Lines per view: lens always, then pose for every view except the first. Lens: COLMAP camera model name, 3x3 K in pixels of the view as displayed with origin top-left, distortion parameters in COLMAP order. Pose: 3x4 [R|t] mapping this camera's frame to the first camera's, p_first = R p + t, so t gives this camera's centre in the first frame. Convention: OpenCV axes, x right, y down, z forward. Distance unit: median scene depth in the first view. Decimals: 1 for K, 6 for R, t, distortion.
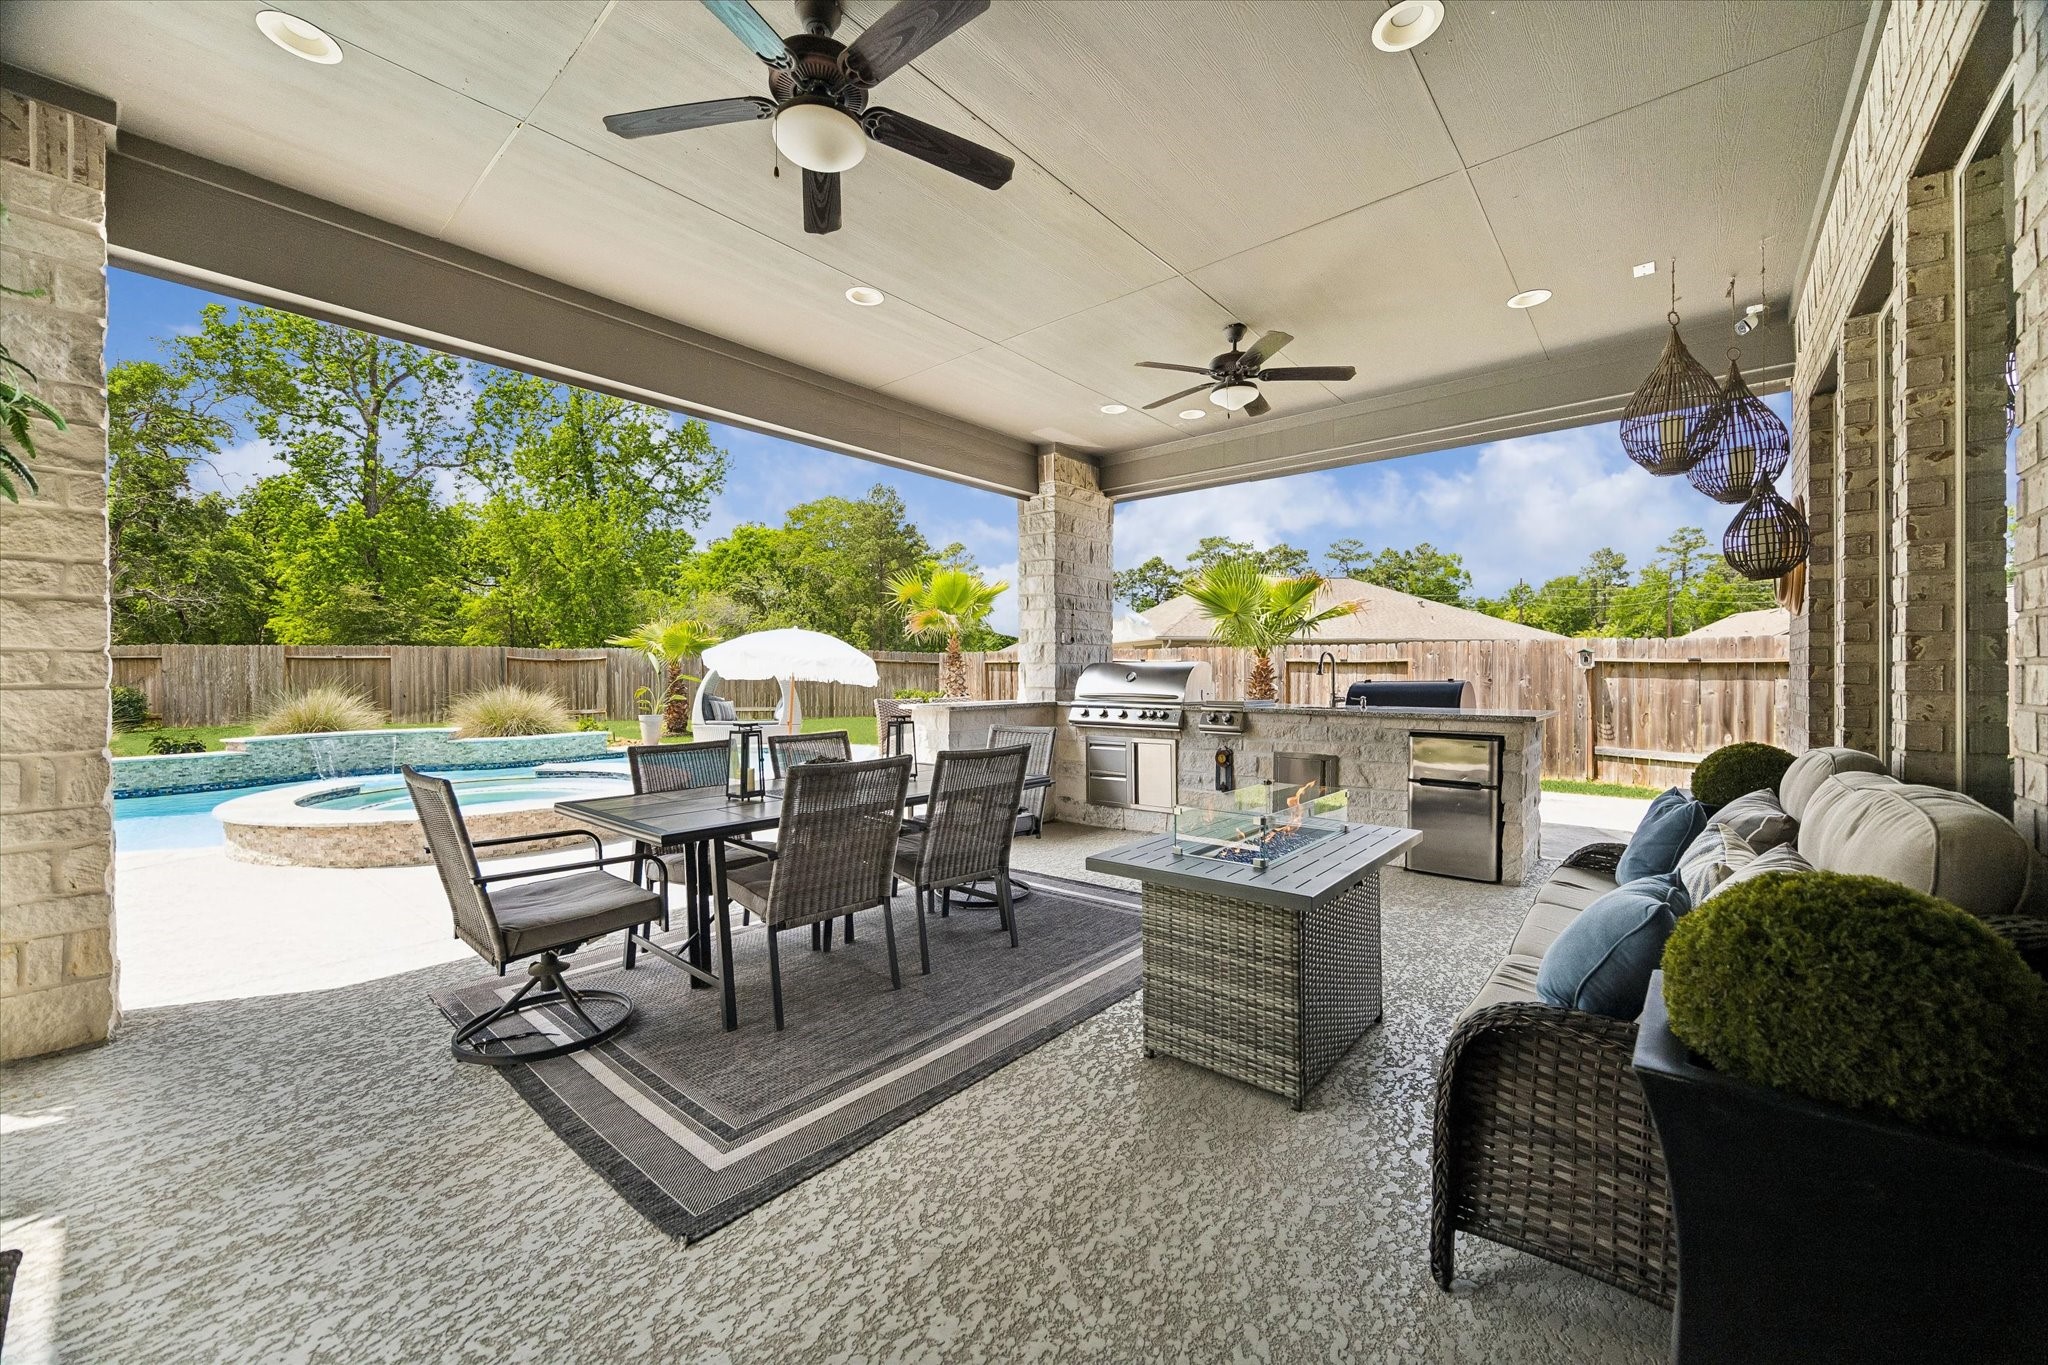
lens RADIAL K [[782.2, 0, 1025.2], [0, 782.2, 676.1], [0, 0, 1]] dist [-0.001007, -0.000049]
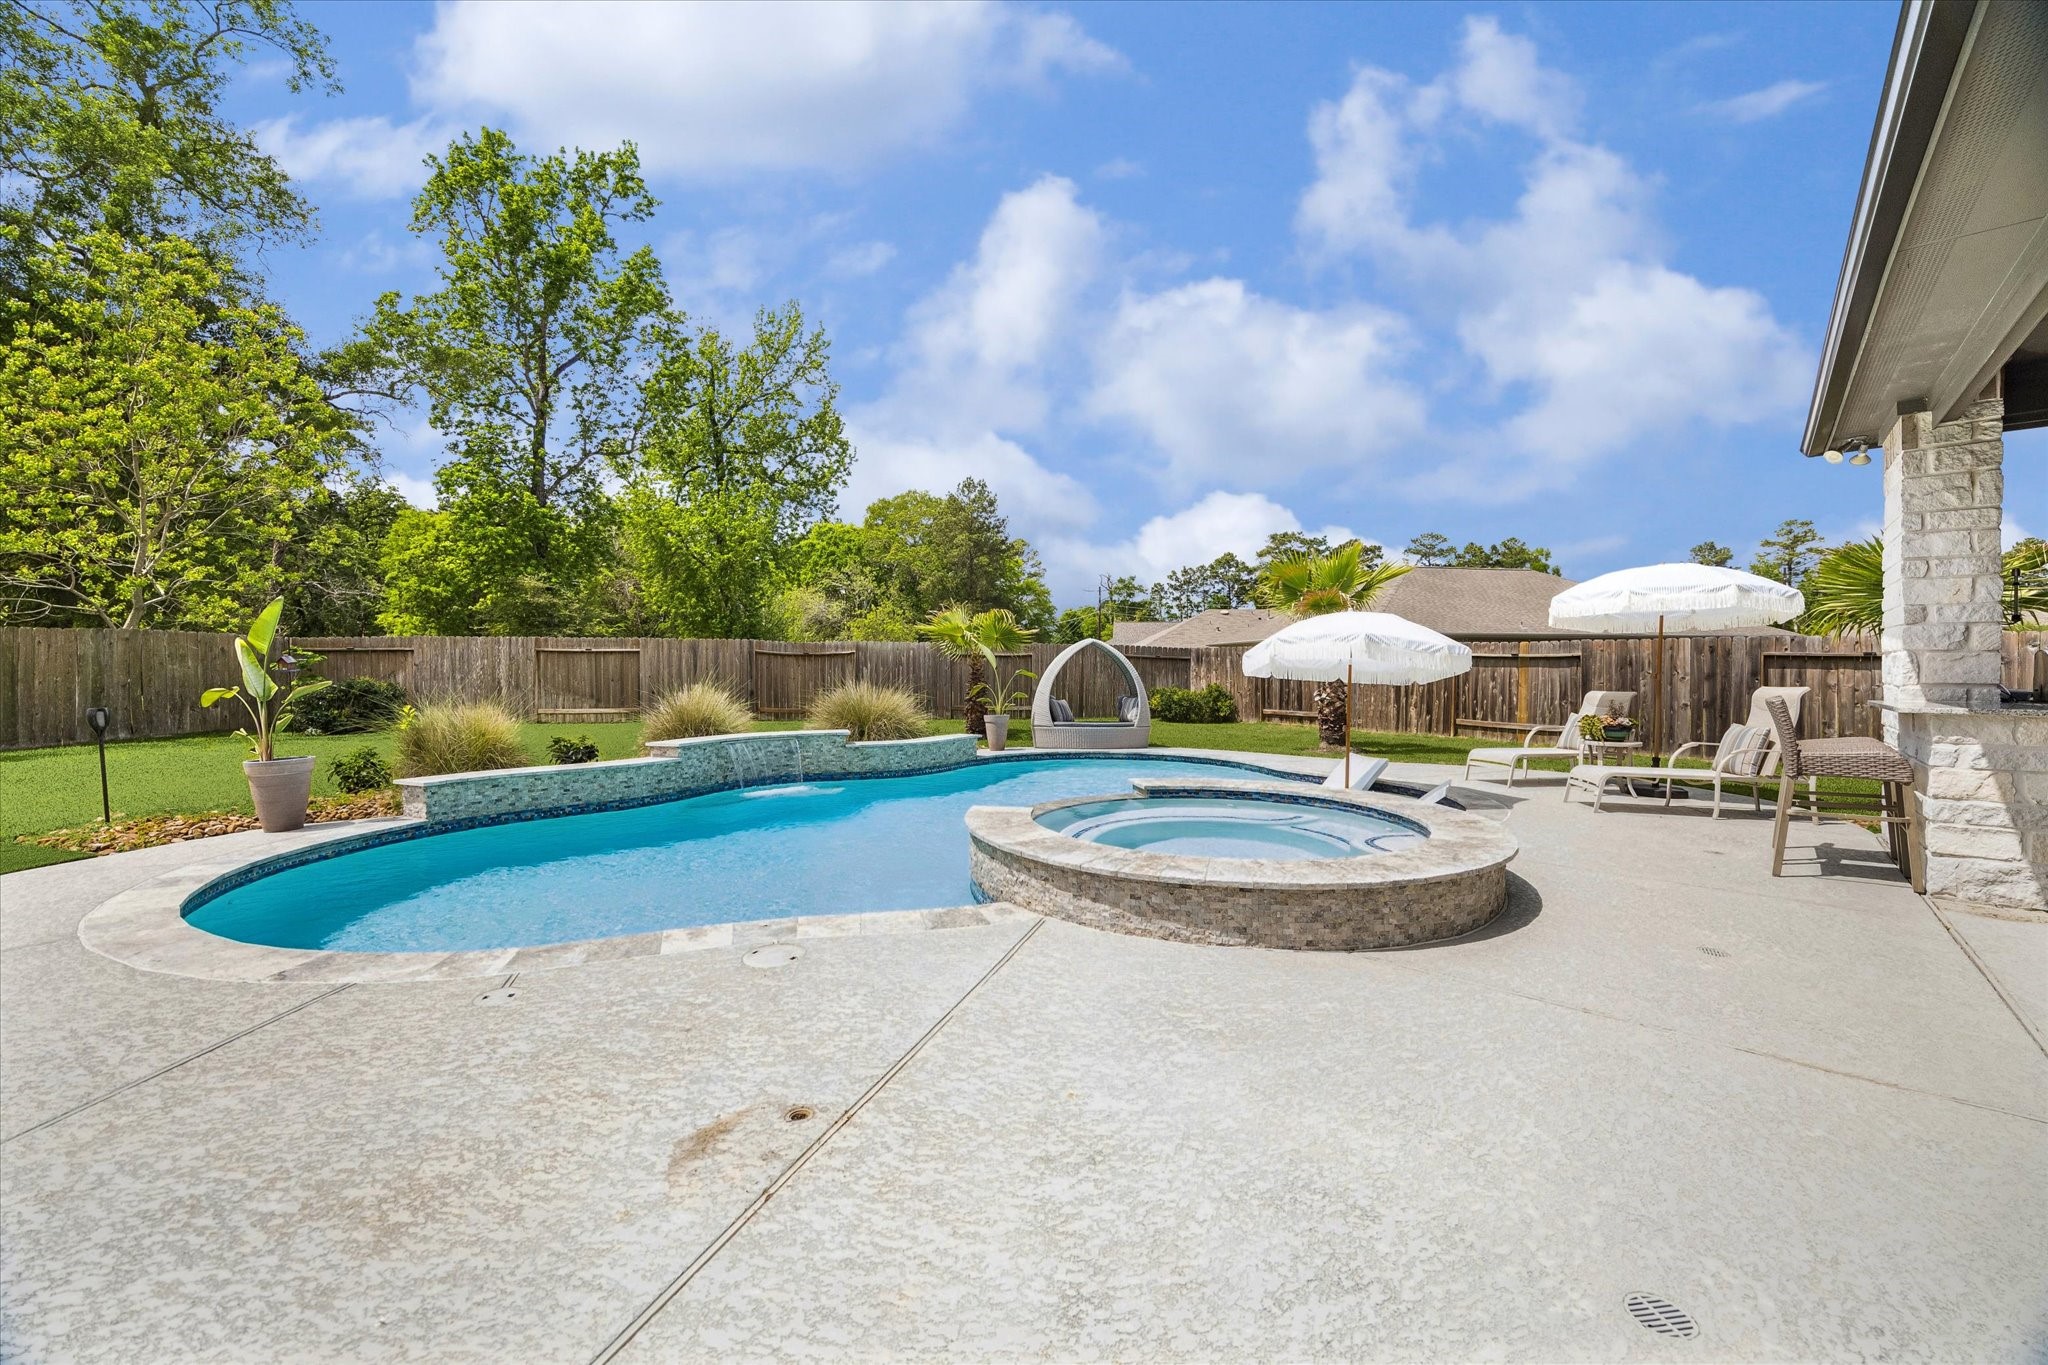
lens RADIAL K [[780.0, 0, 1019.4], [0, 780.0, 671.7], [0, 0, 1]] dist [-0.002993, -0.000126]
pose [[0.999211, 0.003205, -0.039586, -0.198776], [-0.003344, 0.999988, -0.003443, 0.001853], [0.039574, 0.003573, 0.999210, 0.057882]]
